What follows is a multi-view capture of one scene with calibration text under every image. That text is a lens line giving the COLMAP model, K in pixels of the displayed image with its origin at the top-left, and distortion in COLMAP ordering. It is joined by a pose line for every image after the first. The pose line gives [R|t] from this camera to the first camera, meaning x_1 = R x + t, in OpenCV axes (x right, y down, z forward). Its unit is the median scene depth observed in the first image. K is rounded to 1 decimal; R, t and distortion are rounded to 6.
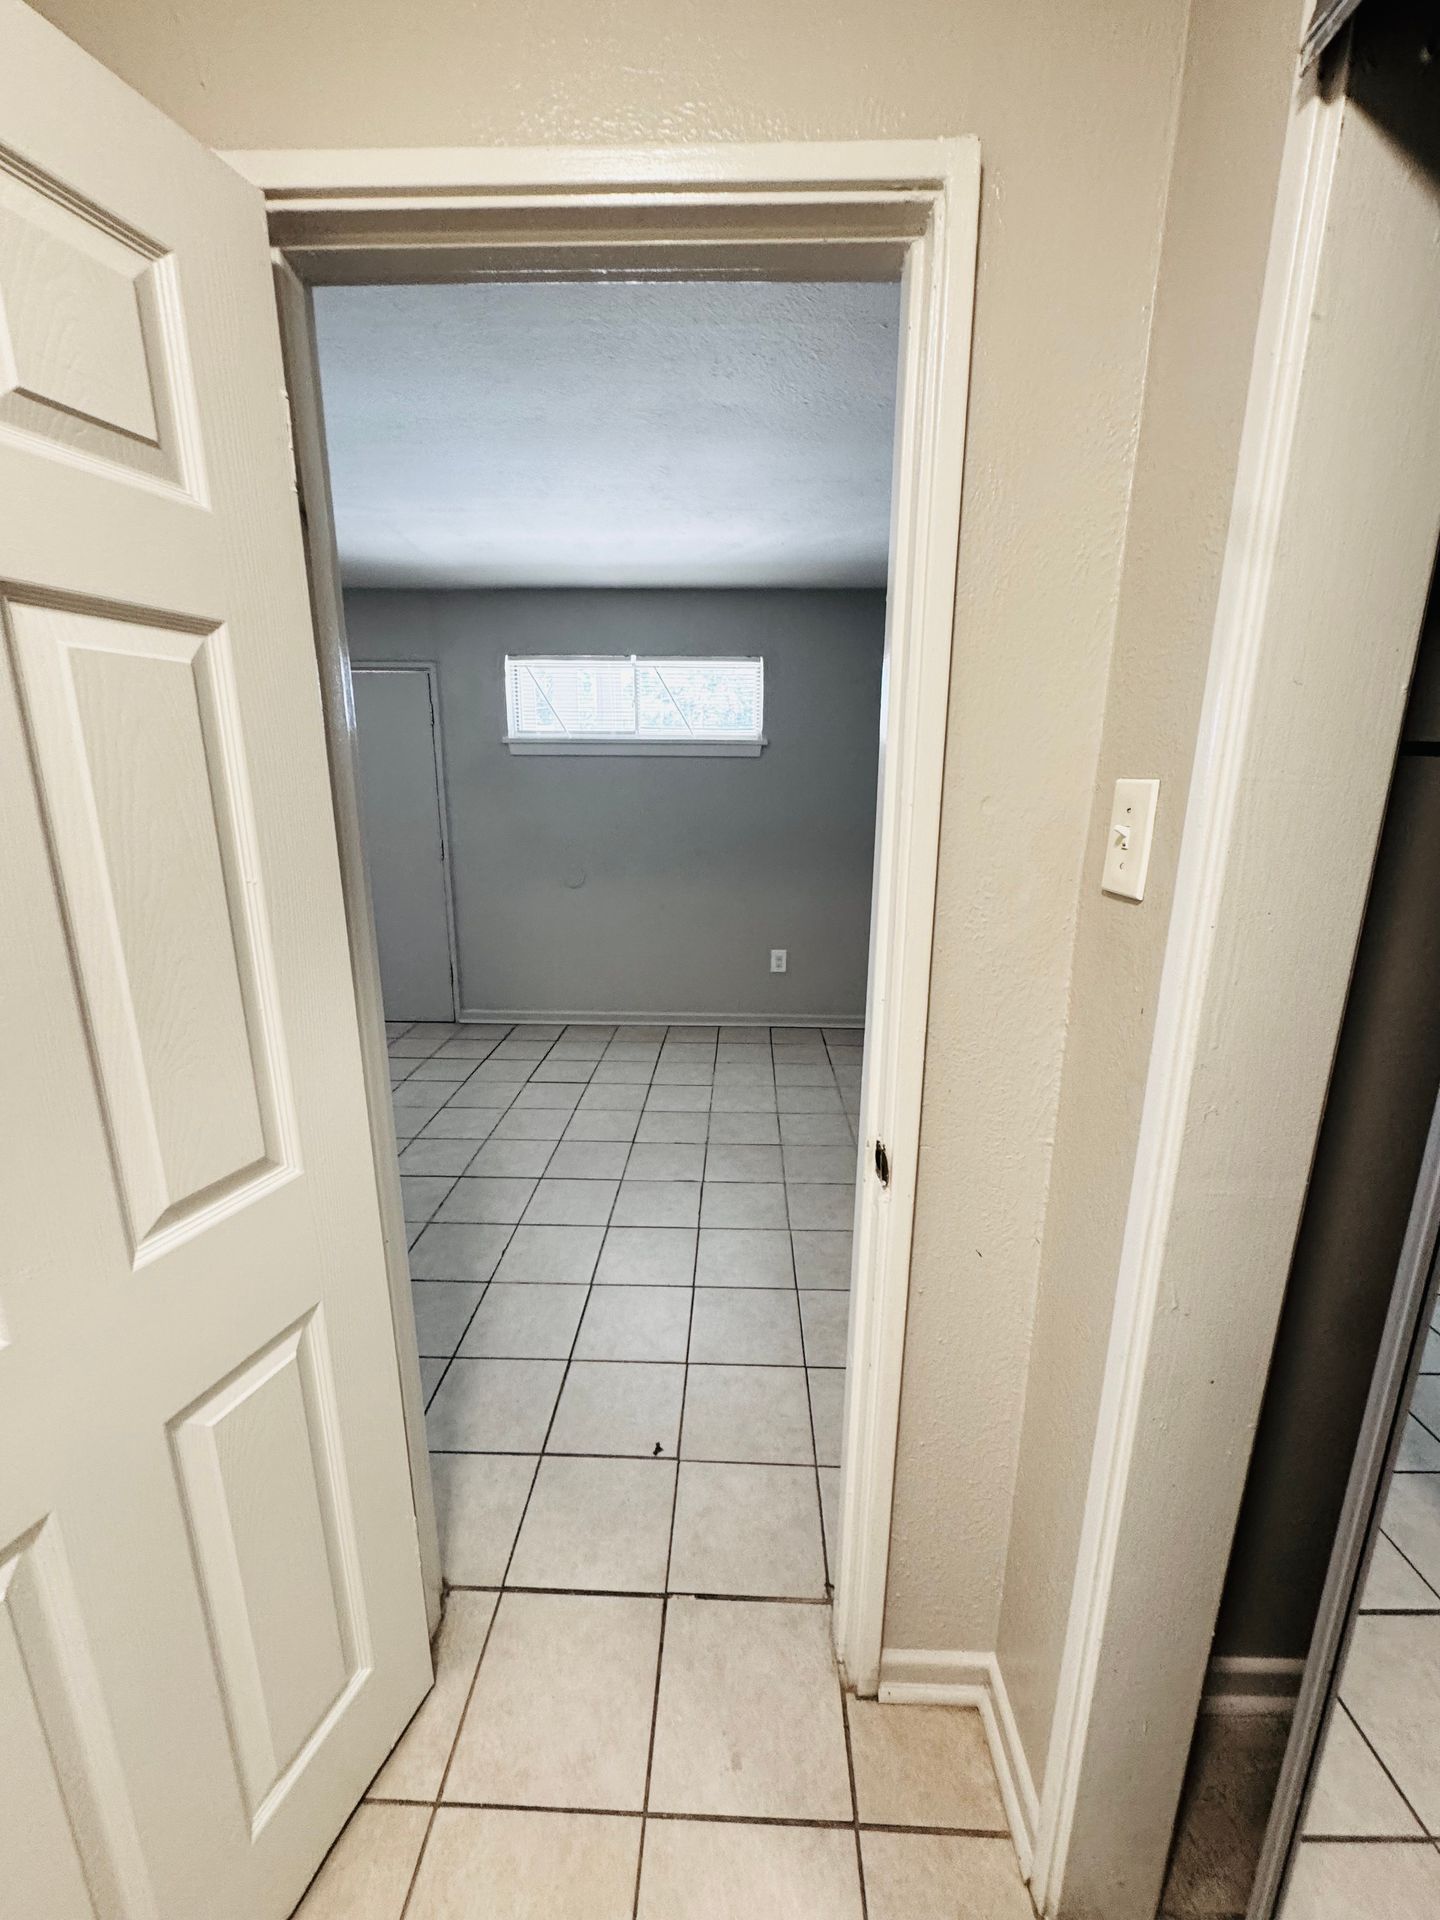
lens RADIAL K [[763.9, 0, 720.0], [0, 763.9, 960.0], [0, 0, 1]] dist [0.015180, 0.000282]
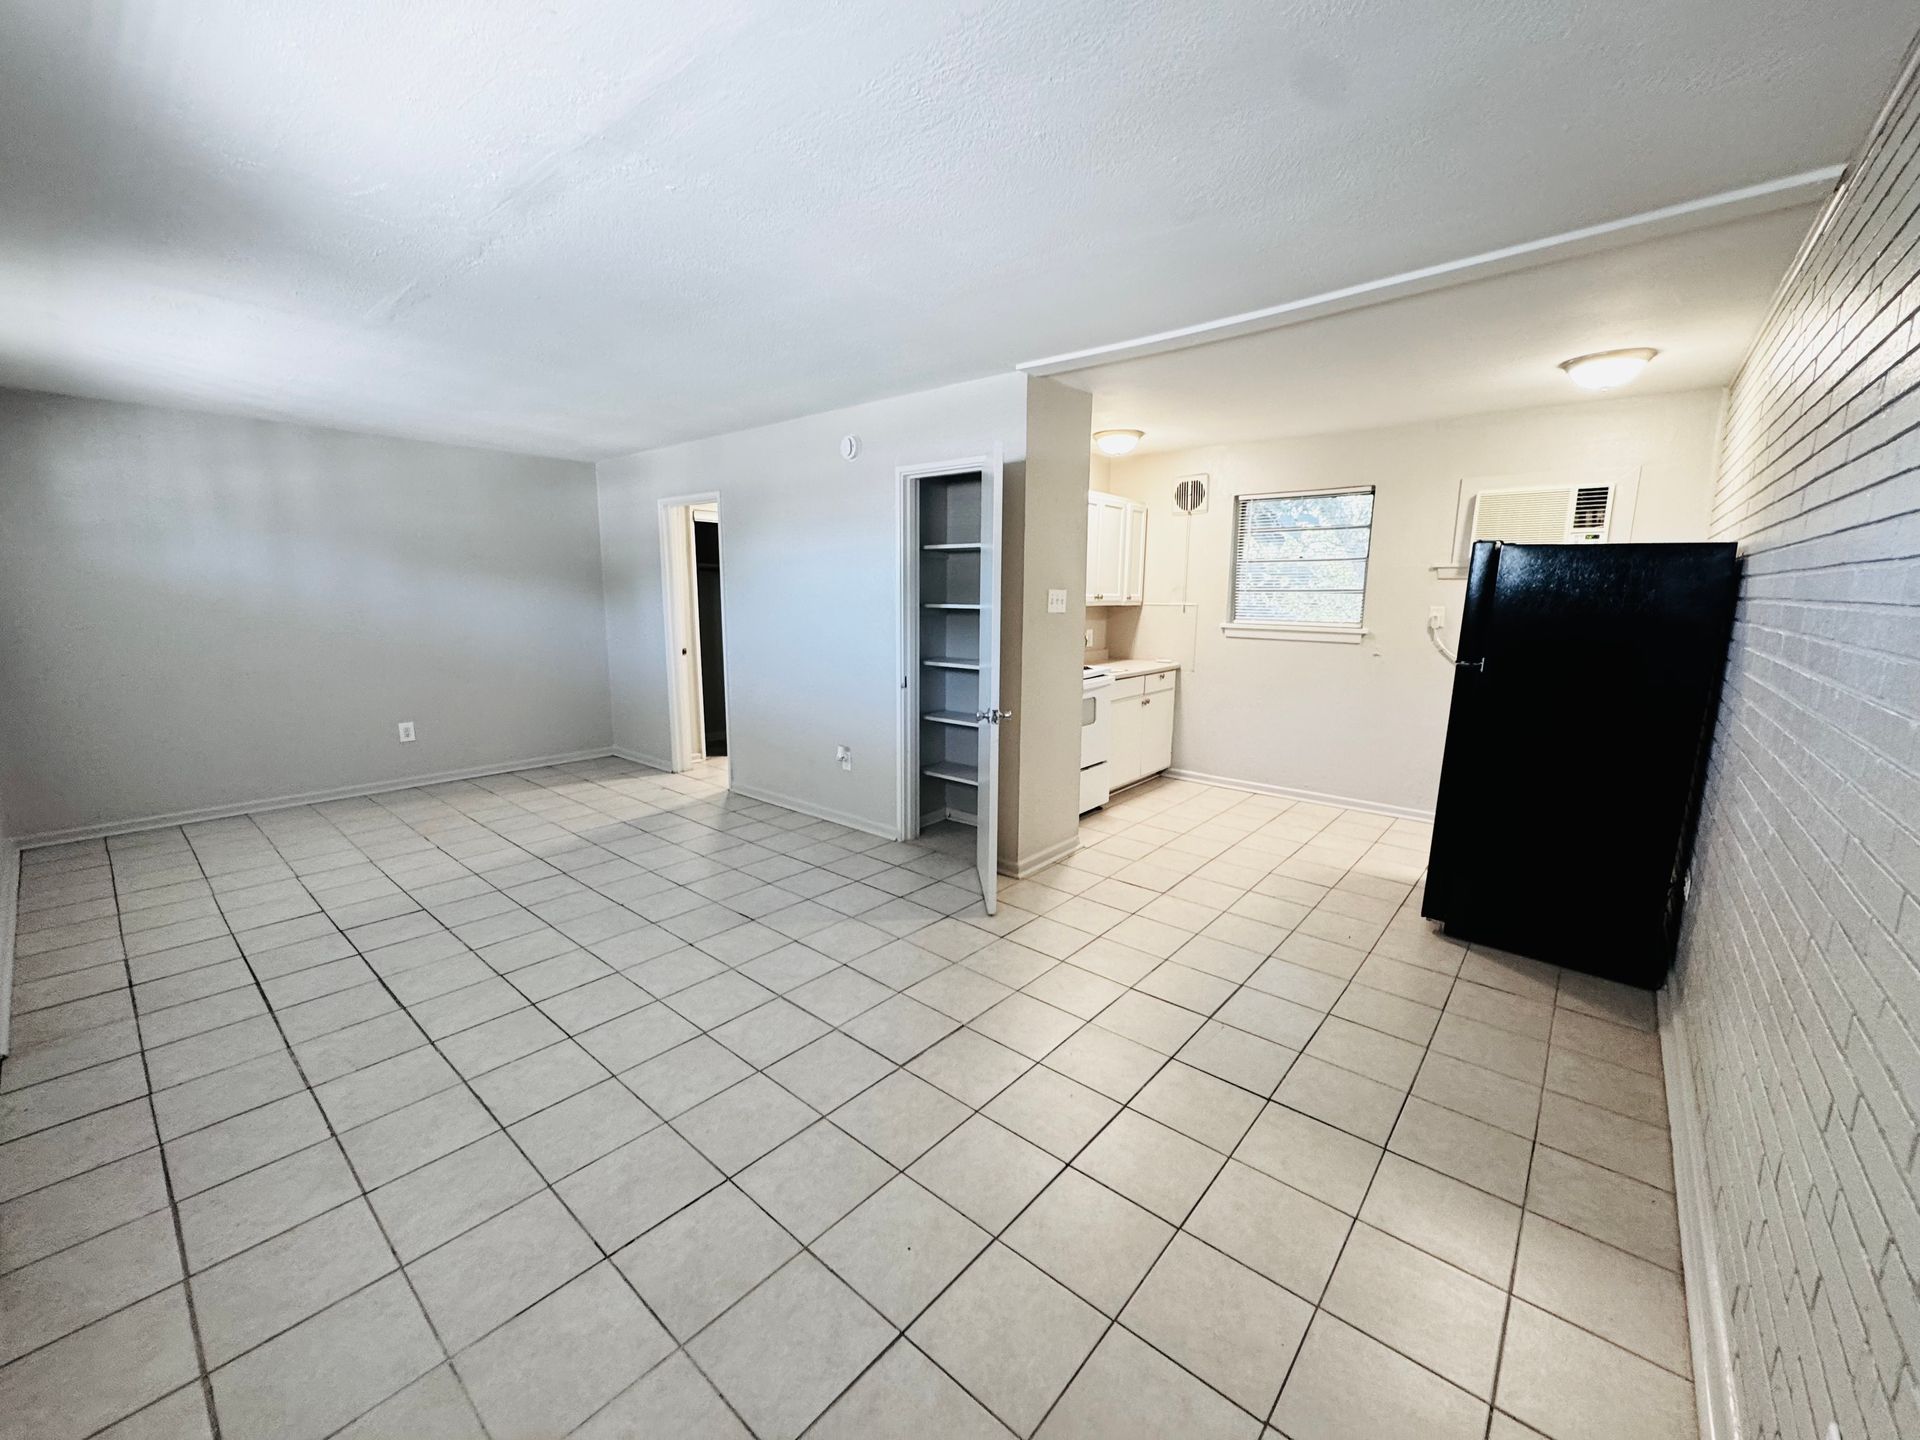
lens RADIAL K [[763.9, 0, 960.0], [0, 763.9, 720.0], [0, 0, 1]] dist [0.015180, 0.000282]
pose [[-0.780793, -0.115622, 0.613998, -1.225287], [0.134880, 0.928362, 0.346341, -0.237345], [-0.610057, 0.353237, -0.709263, 0.979156]]
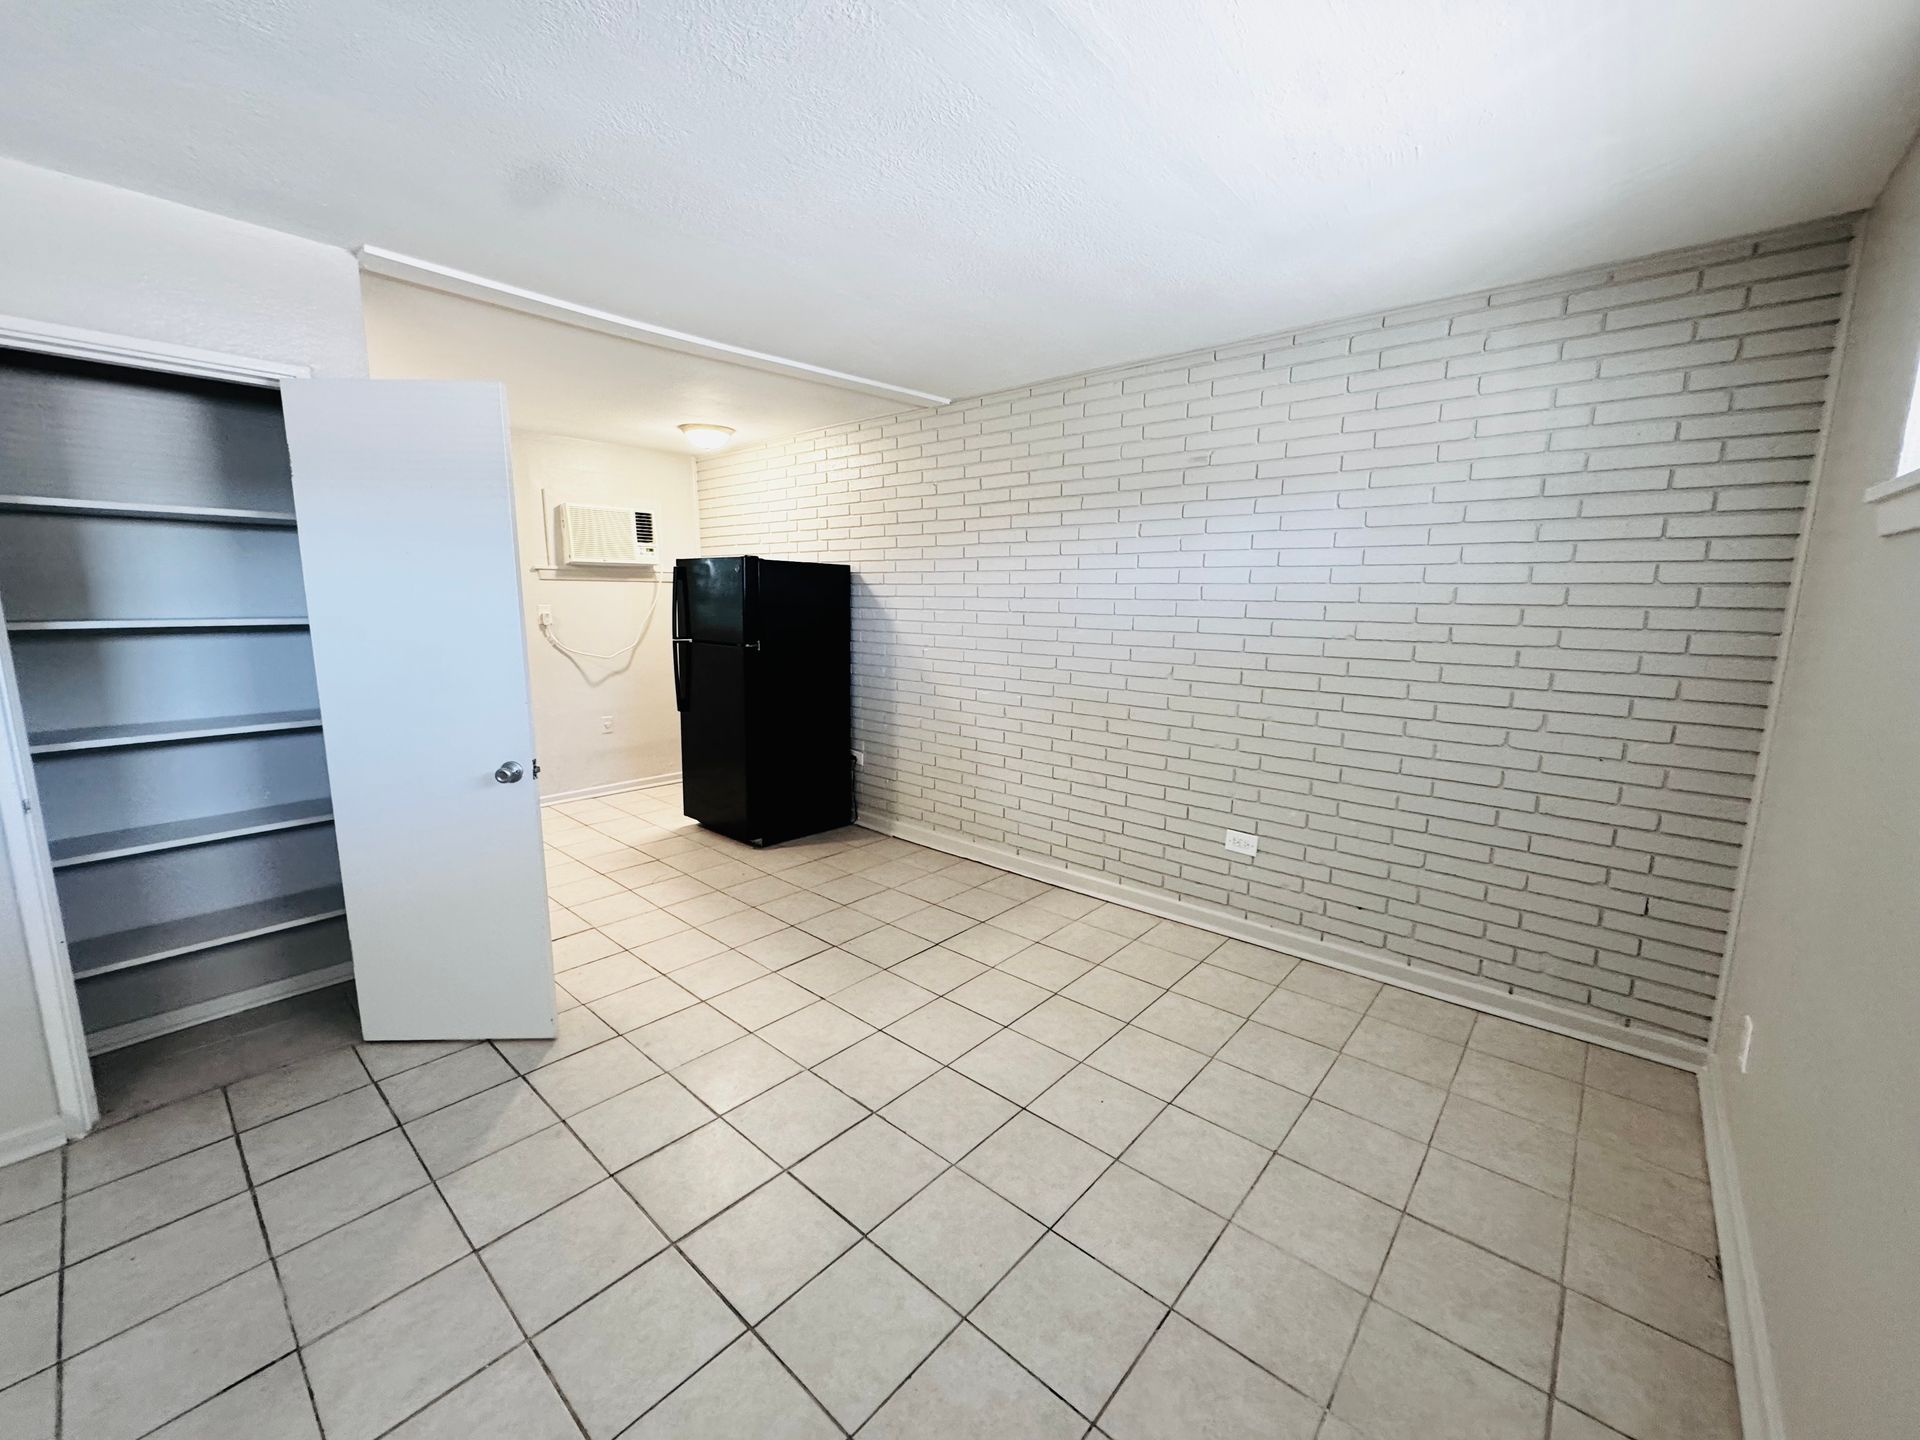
lens RADIAL K [[764.2, 0, 960.0], [0, 764.2, 720.0], [0, 0, 1]] dist [-0.003992, 0.000257]
pose [[-0.637267, 0.113448, -0.762247, -0.552401], [-0.191021, 0.934984, 0.298858, -0.224670], [0.746593, 0.336058, -0.574163, 0.945265]]
